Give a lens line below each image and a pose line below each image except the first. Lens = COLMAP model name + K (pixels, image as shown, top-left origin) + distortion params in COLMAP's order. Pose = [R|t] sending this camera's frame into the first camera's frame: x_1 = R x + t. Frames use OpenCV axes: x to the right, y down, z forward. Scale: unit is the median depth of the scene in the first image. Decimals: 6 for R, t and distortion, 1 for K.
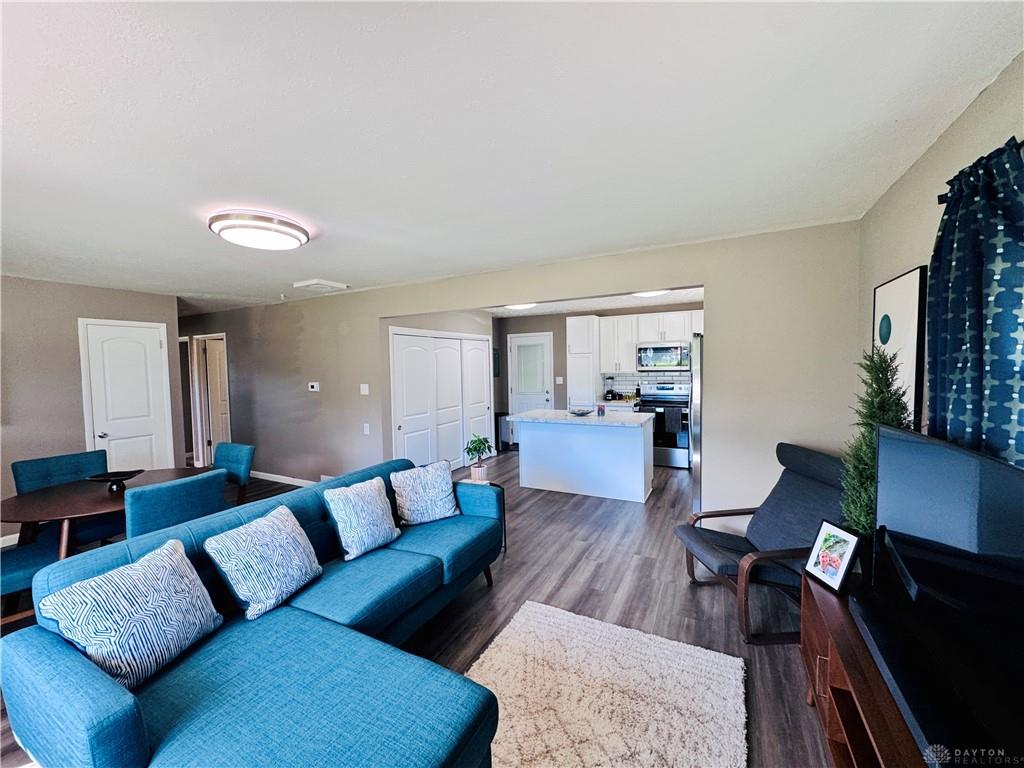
lens RADIAL K [[407.9, 0, 512.0], [0, 407.9, 384.0], [0, 0, 1]] dist [-0.004343, 0.000169]
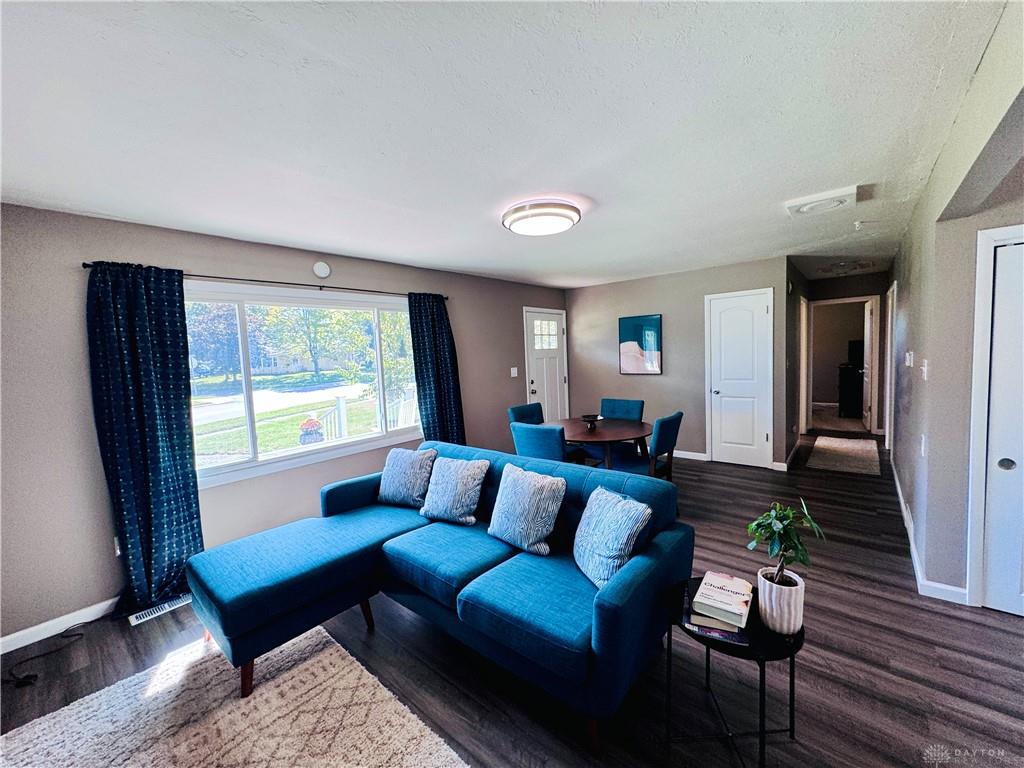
lens RADIAL K [[407.9, 0, 512.0], [0, 407.9, 384.0], [0, 0, 1]] dist [-0.004343, 0.000169]
pose [[-0.226860, 0.107557, -0.967970, 0.306253], [0.006230, 0.994023, 0.108992, -0.032676], [0.973908, 0.018696, -0.226174, 0.711788]]
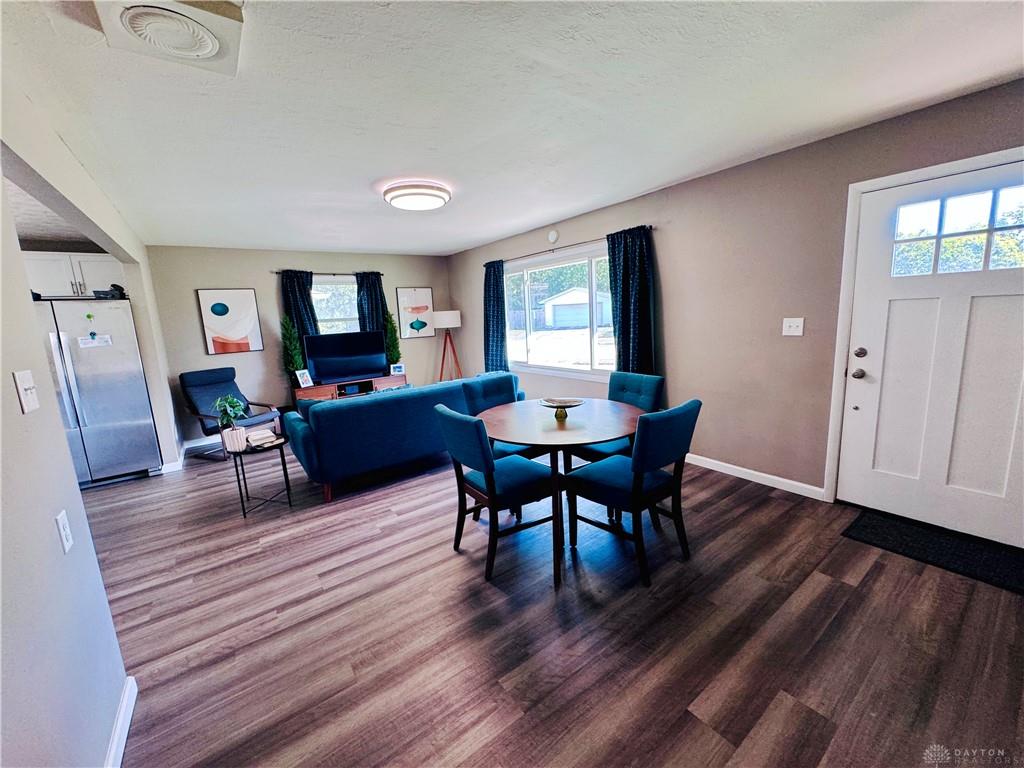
lens RADIAL K [[407.9, 0, 512.0], [0, 407.9, 384.0], [0, 0, 1]] dist [-0.004343, 0.000169]
pose [[-0.891793, -0.009525, 0.452344, -0.890554], [0.092302, 0.974922, 0.202501, -0.017532], [-0.442929, 0.222341, -0.868550, 1.280180]]
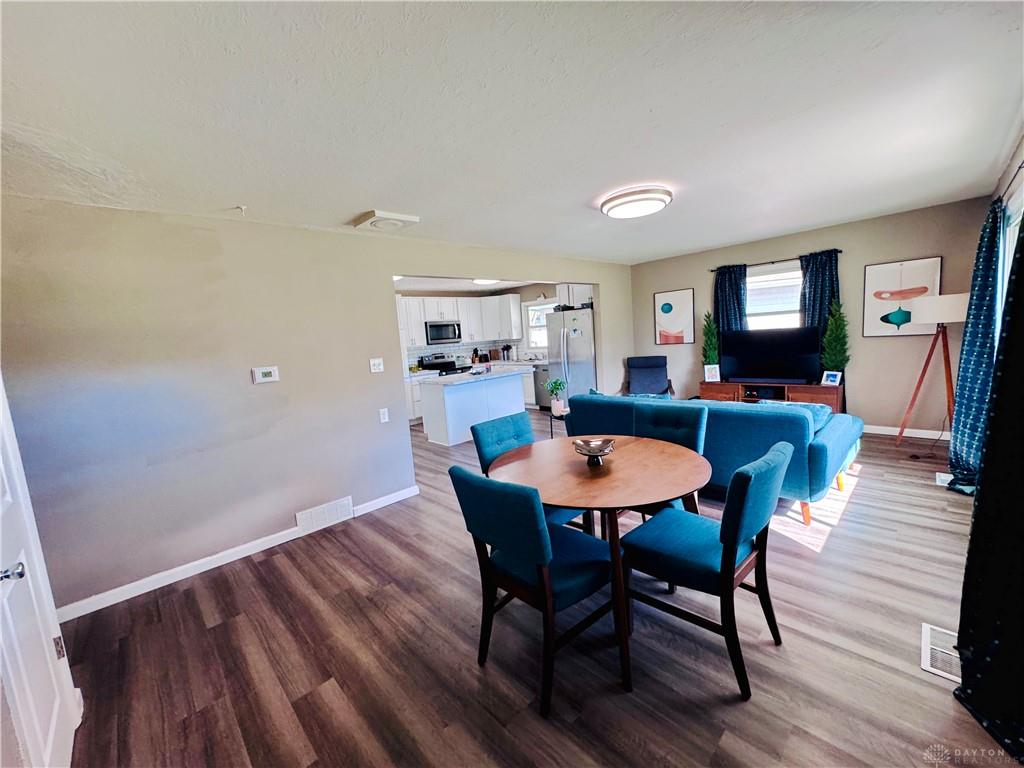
lens RADIAL K [[407.9, 0, 512.0], [0, 407.9, 384.0], [0, 0, 1]] dist [-0.004343, 0.000169]
pose [[0.323100, -0.119598, 0.938777, -1.191830], [0.113892, 0.989687, 0.086885, 0.012611], [-0.939487, 0.078847, 0.333389, 0.593332]]
